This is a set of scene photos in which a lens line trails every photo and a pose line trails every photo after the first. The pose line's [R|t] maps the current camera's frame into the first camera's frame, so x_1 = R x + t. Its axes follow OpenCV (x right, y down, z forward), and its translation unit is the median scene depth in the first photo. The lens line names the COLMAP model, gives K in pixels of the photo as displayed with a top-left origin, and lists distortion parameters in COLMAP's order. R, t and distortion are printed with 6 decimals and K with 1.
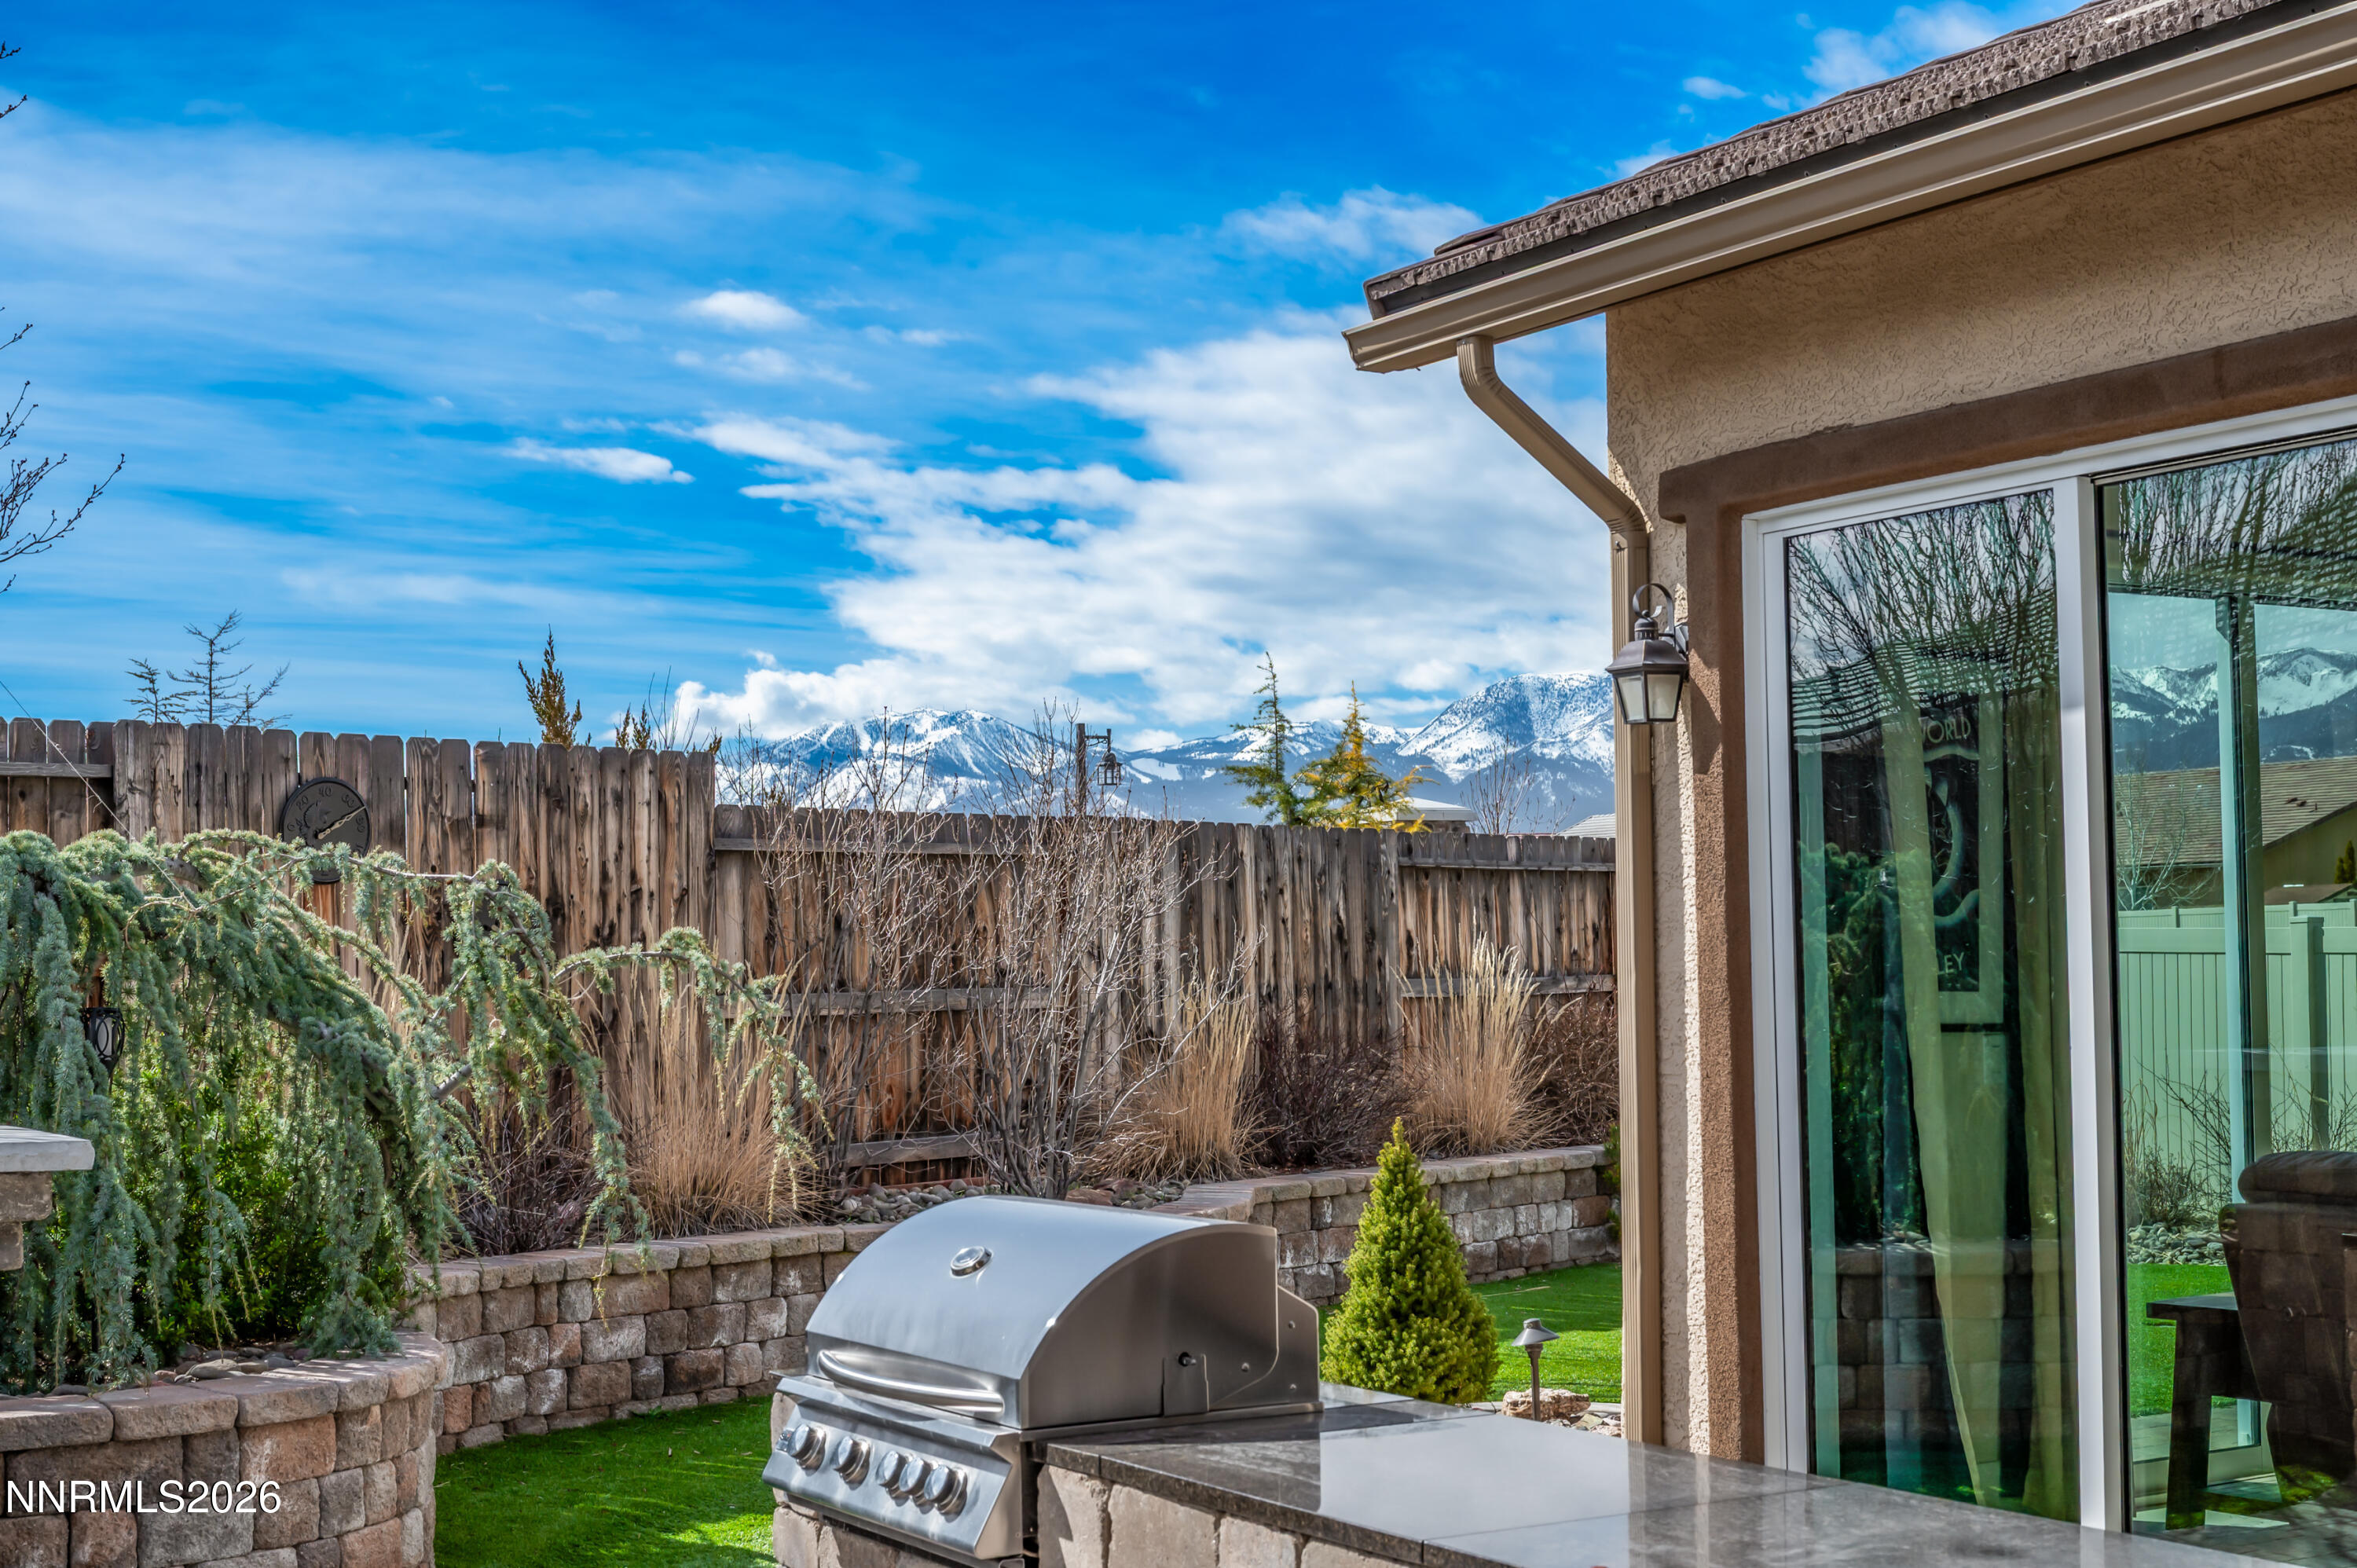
lens RADIAL K [[3127.6, 0, 1138.8], [0, 3127.6, 793.9], [0, 0, 1]] dist [-0.026630, 0.000000]
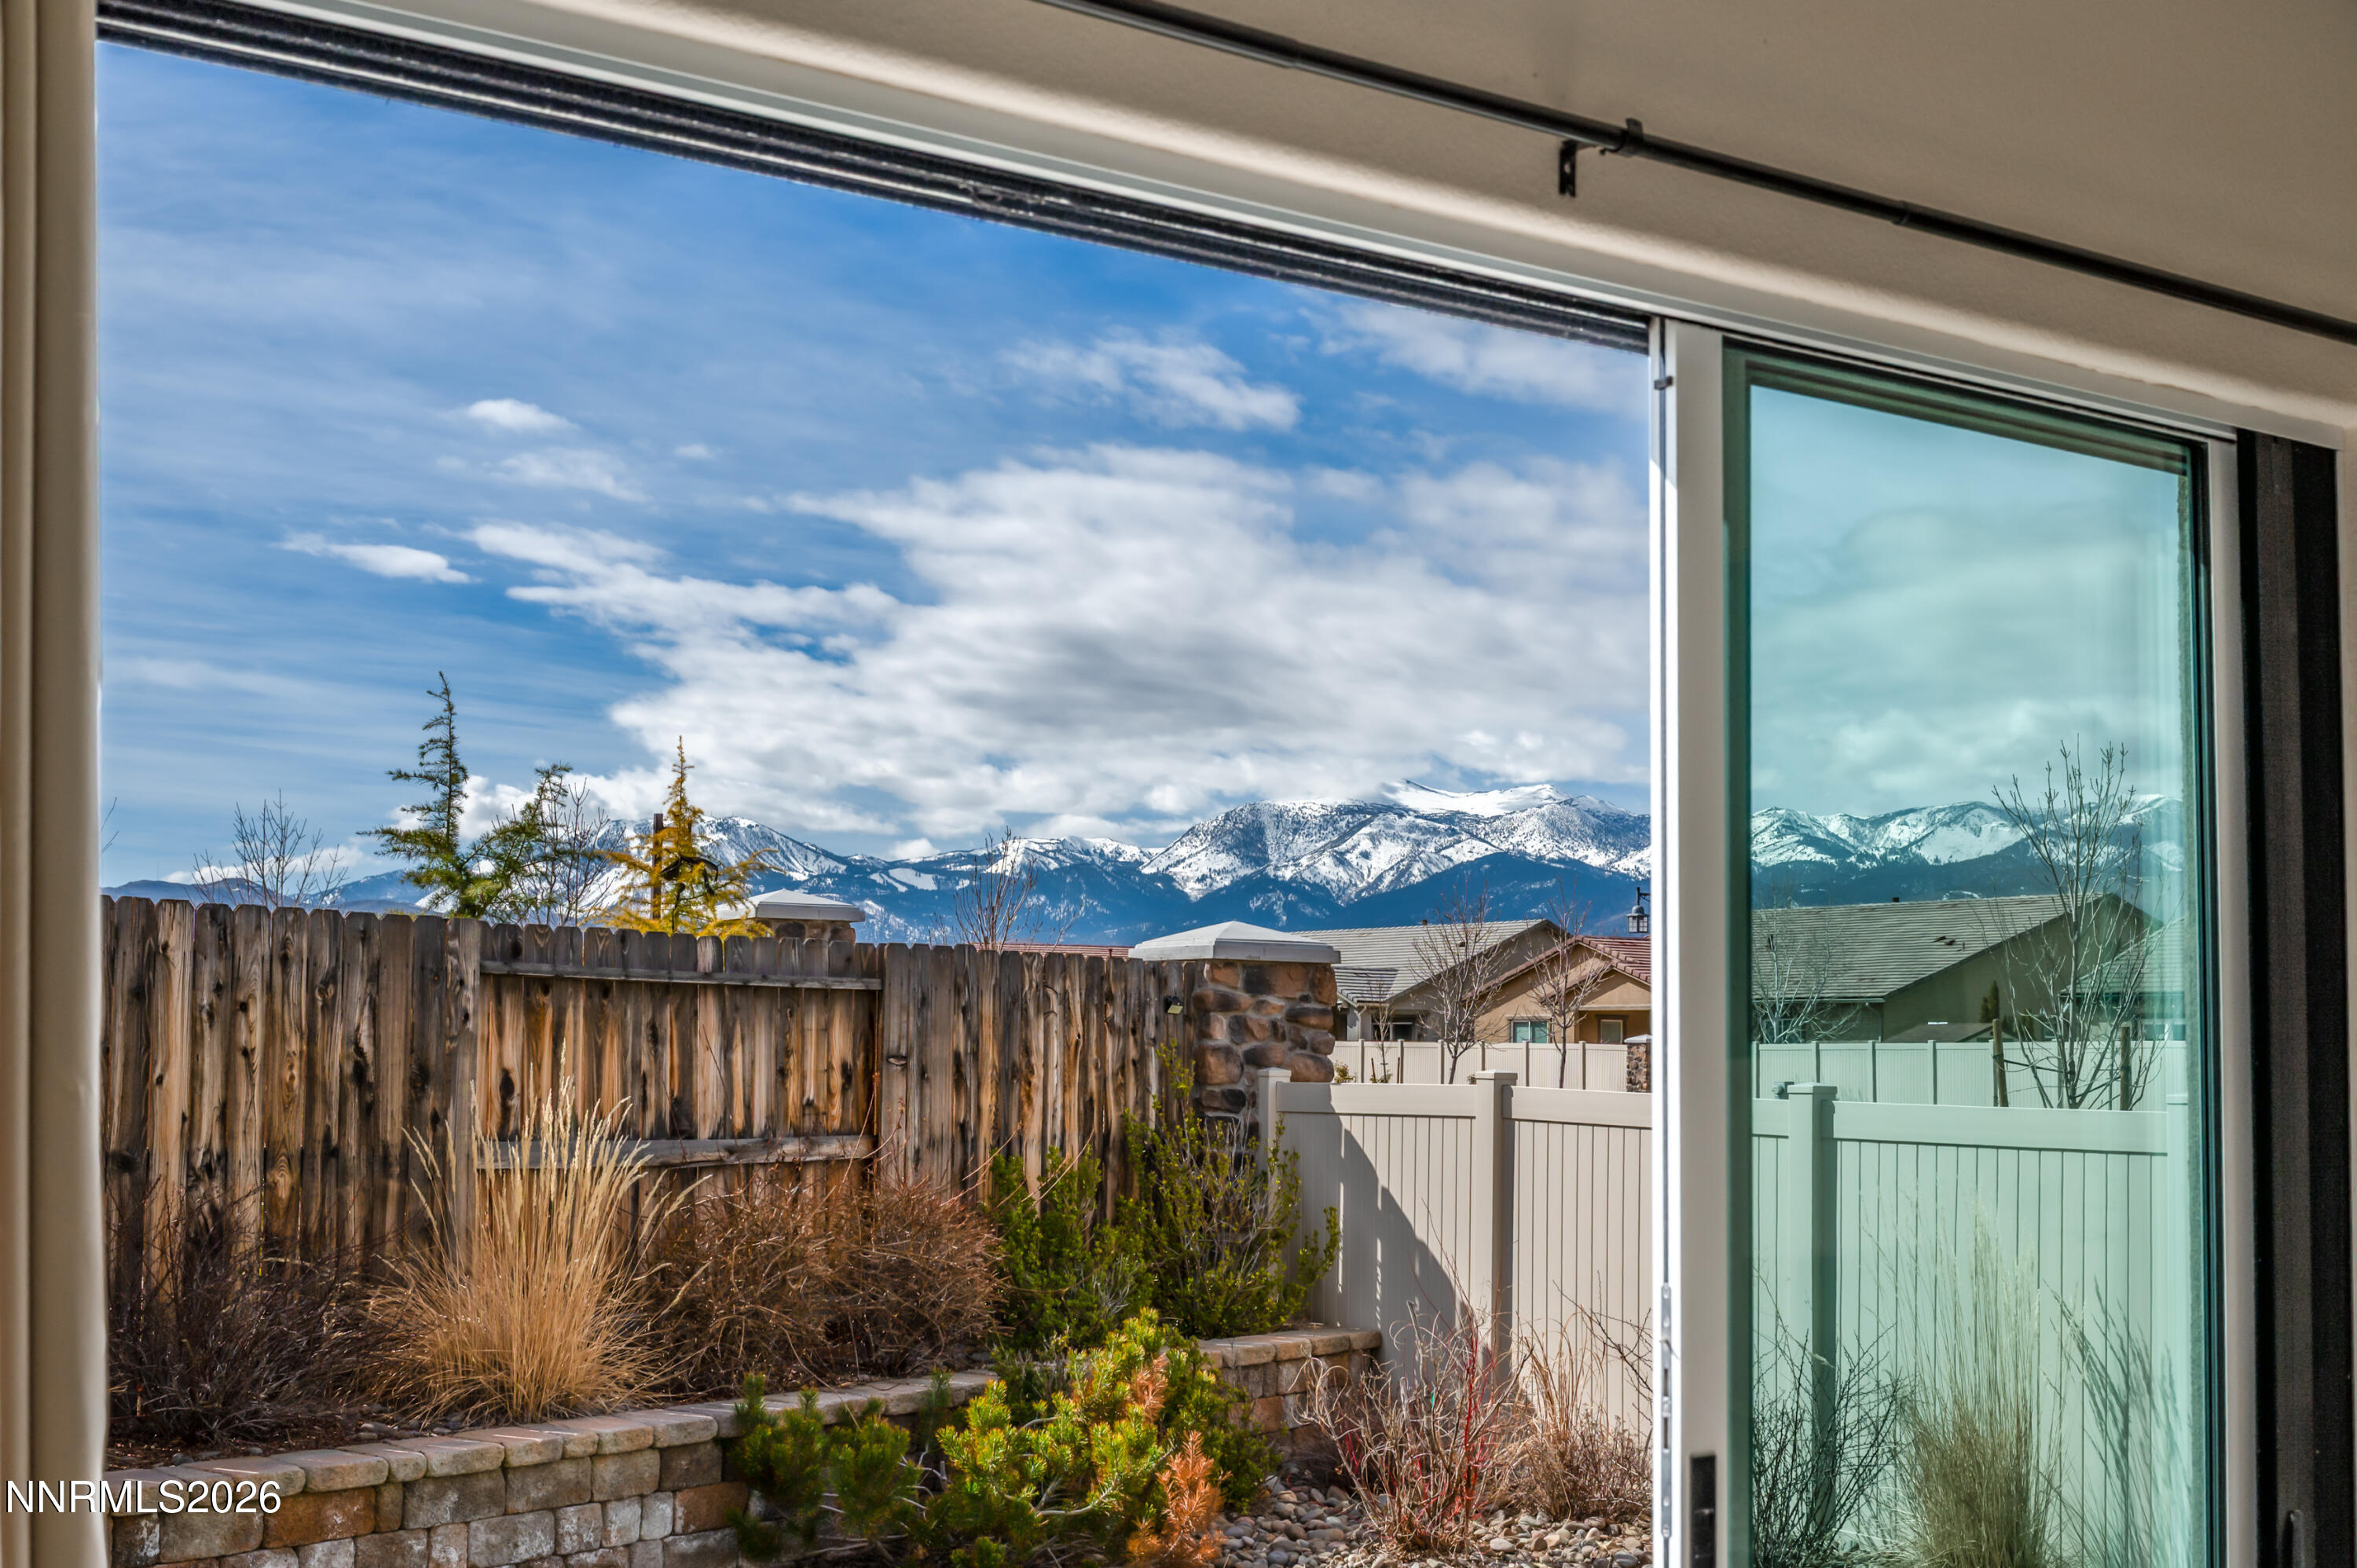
lens RADIAL K [[2961.5, 0, 1224.6], [0, 2961.5, 777.7], [0, 0, 1]] dist [-0.032171, 0.000000]
pose [[0.993448, 0.037201, 0.108065, 0.183092], [-0.032458, 0.998445, -0.045326, 0.004879], [-0.109583, 0.041522, 0.993110, 0.370853]]
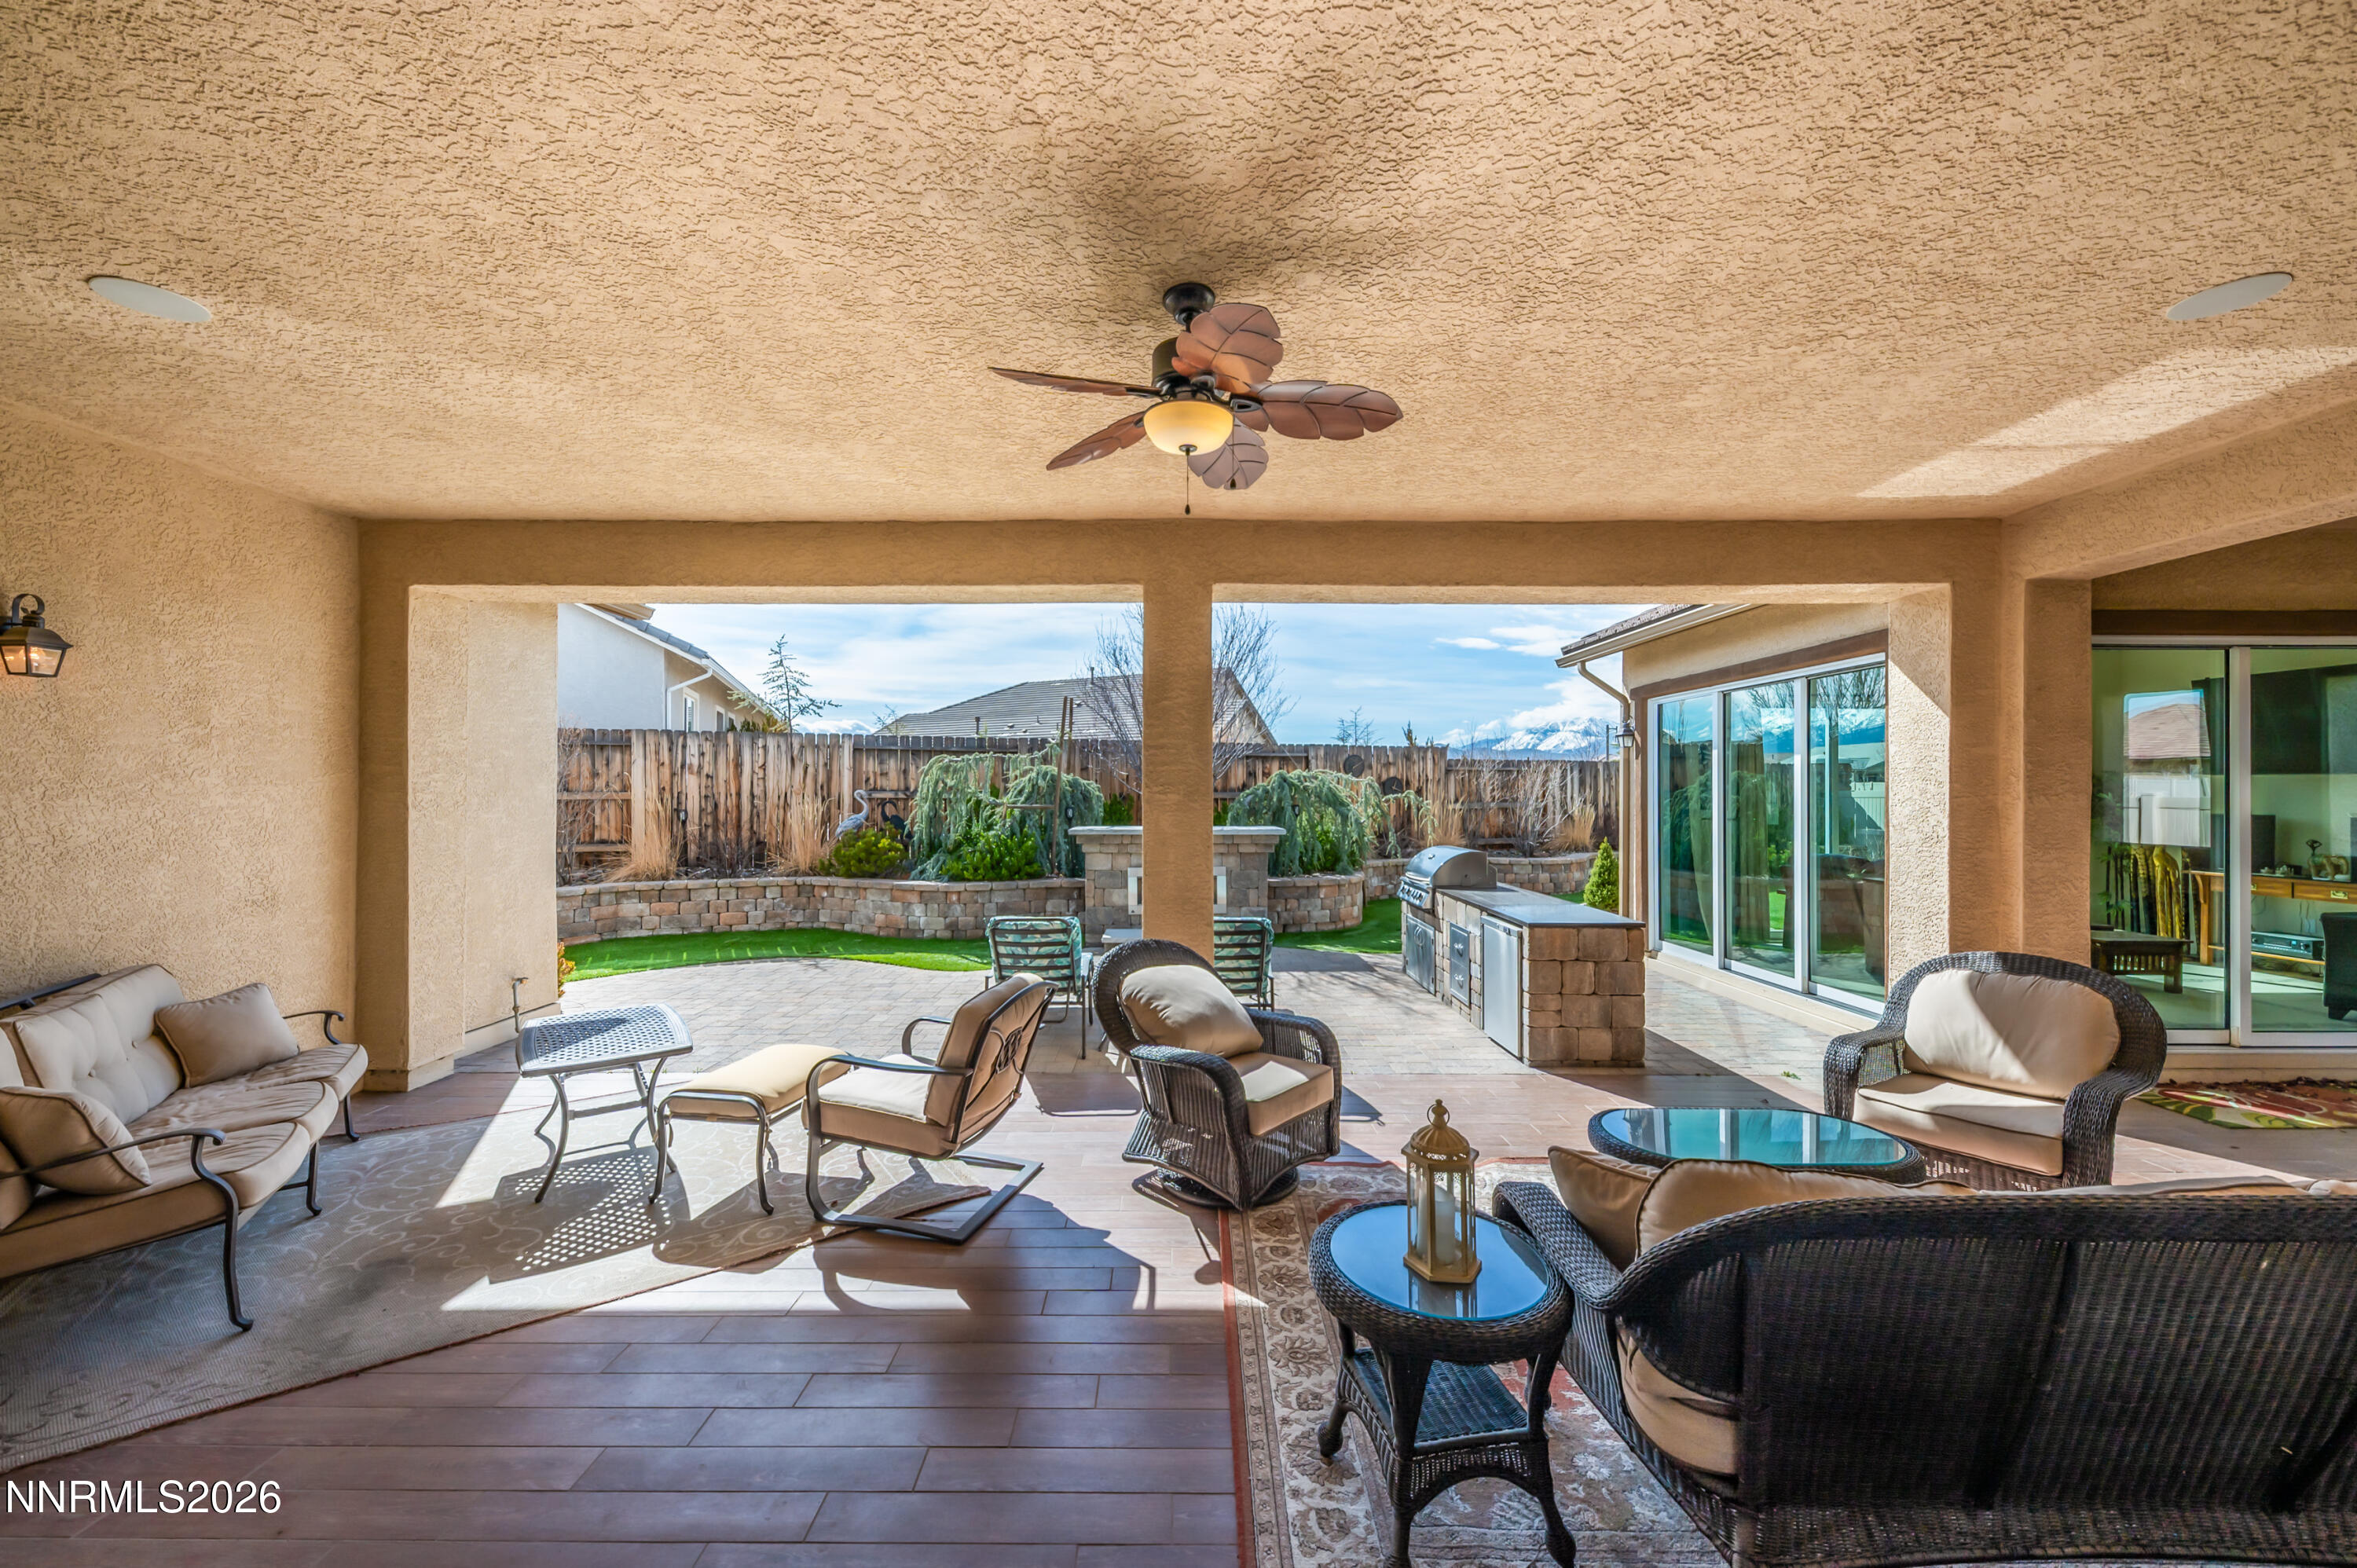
lens RADIAL K [[821.6, 0, 1163.4], [0, 821.6, 788.3], [0, 0, 1]] dist [0.003437, -0.001787]
pose [[0.859148, 0.012933, -0.511564, 0.090226], [0.013929, 0.998719, 0.048643, -0.014269], [0.511537, -0.048917, 0.857867, -0.145339]]
